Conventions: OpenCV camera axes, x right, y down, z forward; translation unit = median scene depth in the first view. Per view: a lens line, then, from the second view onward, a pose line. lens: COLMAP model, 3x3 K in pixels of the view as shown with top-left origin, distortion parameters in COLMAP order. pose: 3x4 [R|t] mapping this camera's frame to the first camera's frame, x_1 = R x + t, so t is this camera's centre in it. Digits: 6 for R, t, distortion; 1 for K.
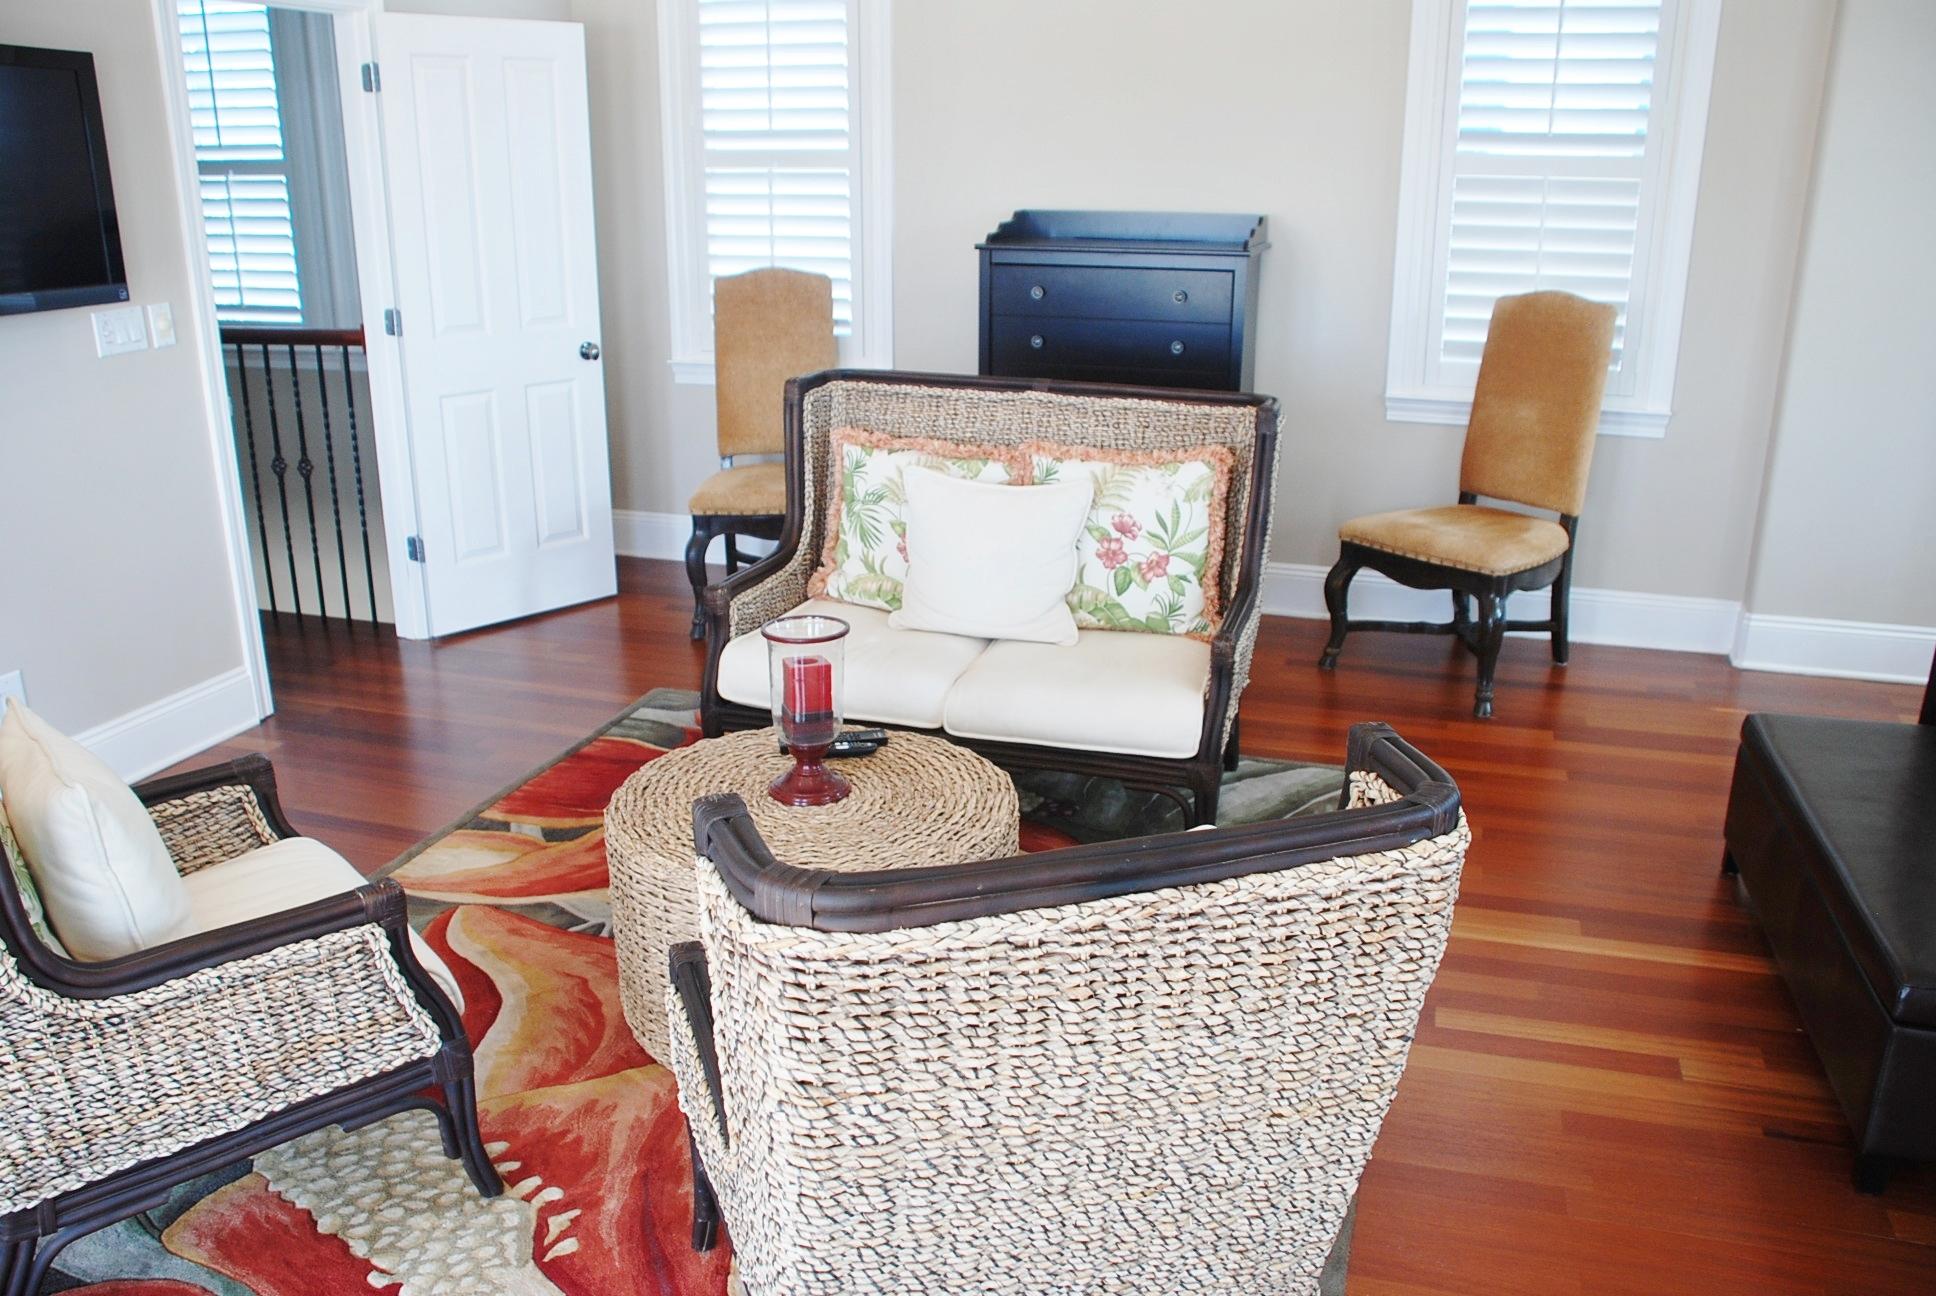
lens RADIAL K [[1512.9, 0, 968.0], [0, 1512.9, 648.0], [0, 0, 1]] dist [-0.178027, 0.137615]
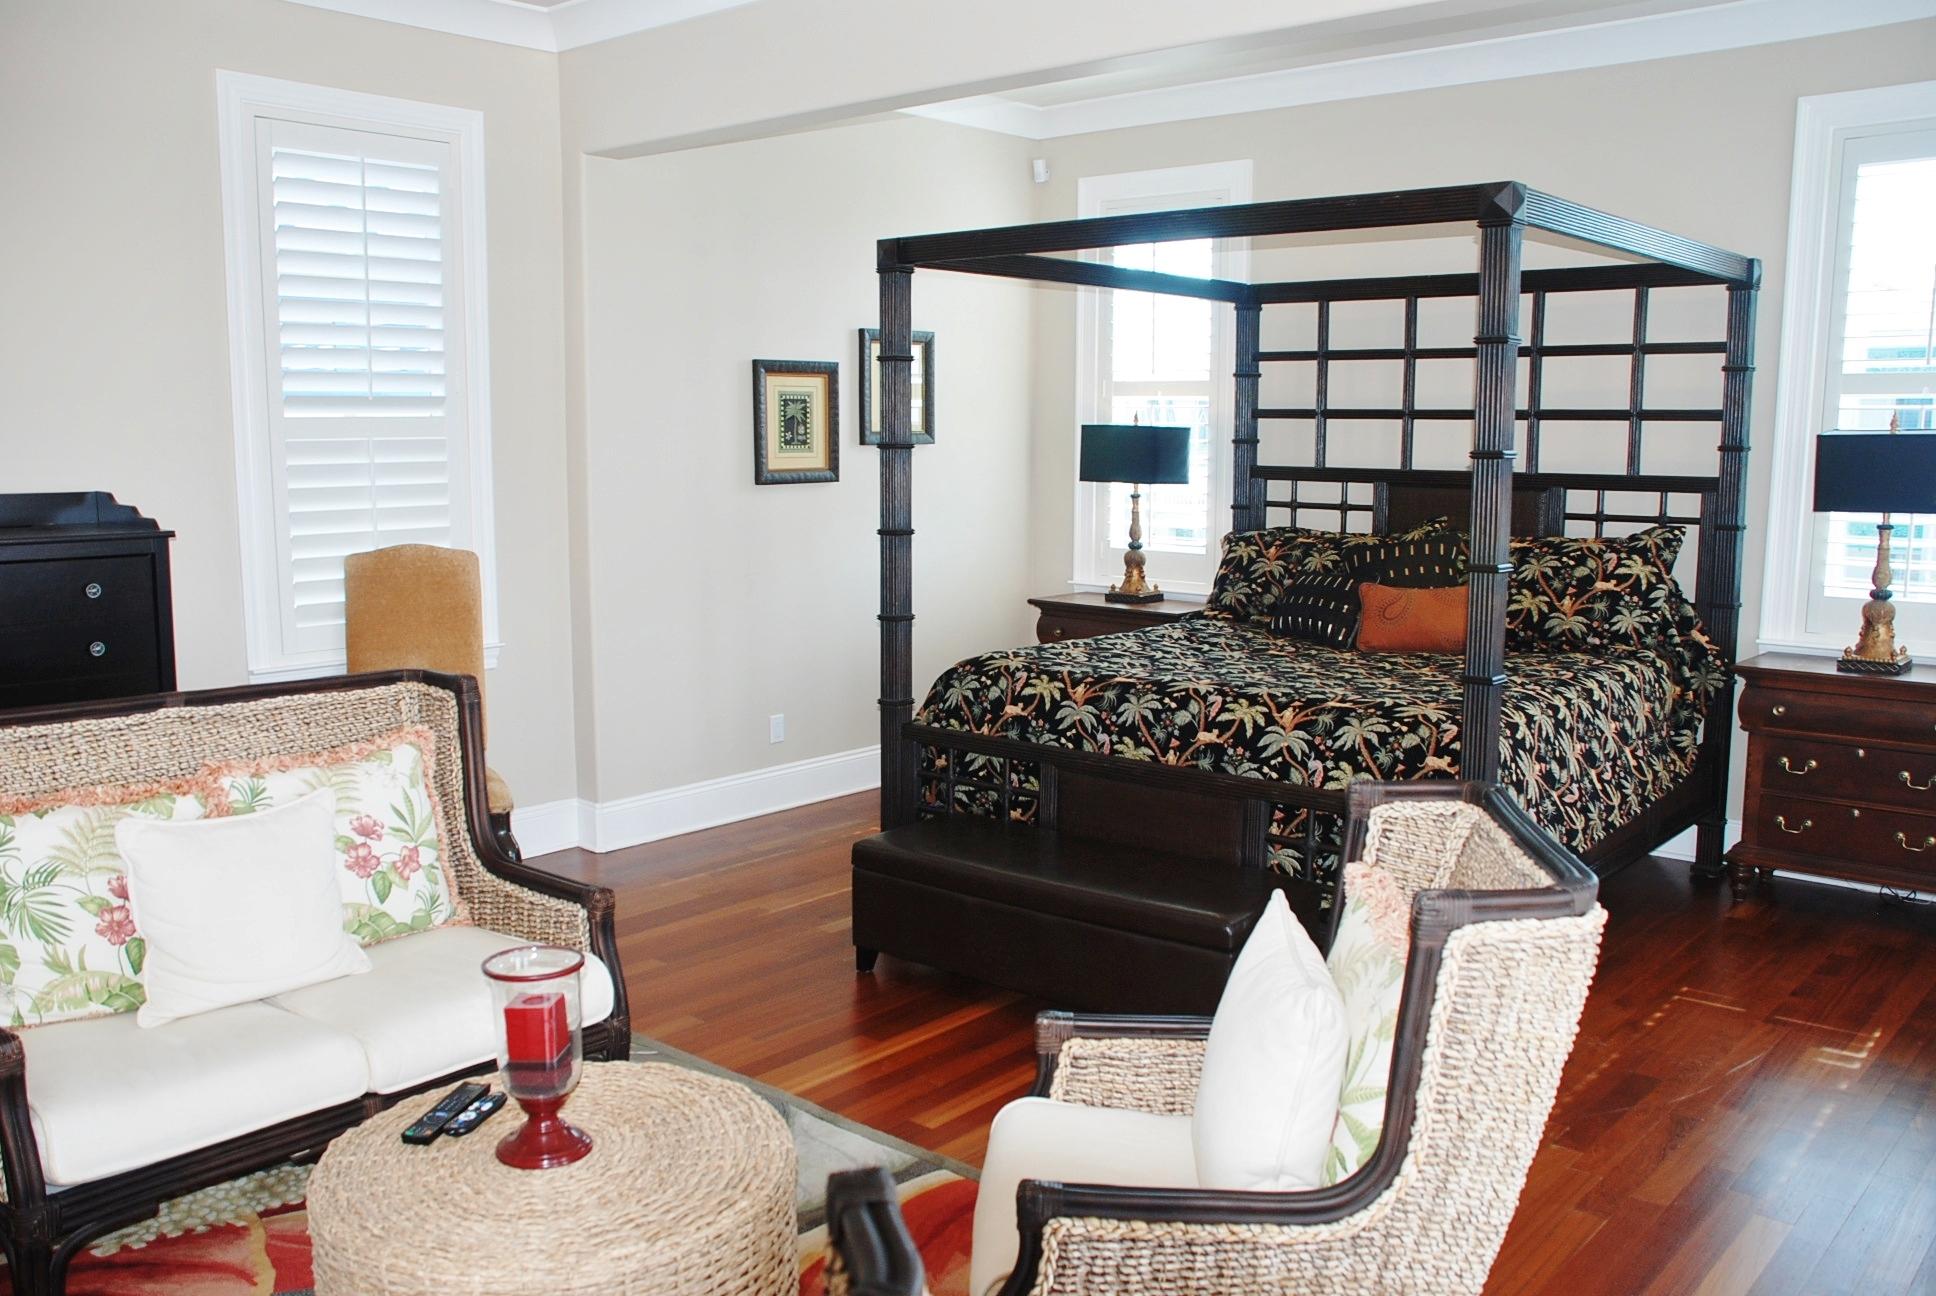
lens RADIAL K [[1610.1, 0, 968.0], [0, 1610.1, 648.0], [0, 0, 1]] dist [-0.136855, 0.152919]
pose [[0.407768, -0.126032, 0.904346, -0.590237], [0.282620, 0.959212, 0.006245, -0.087650], [-0.868246, 0.253039, 0.426755, 0.250876]]
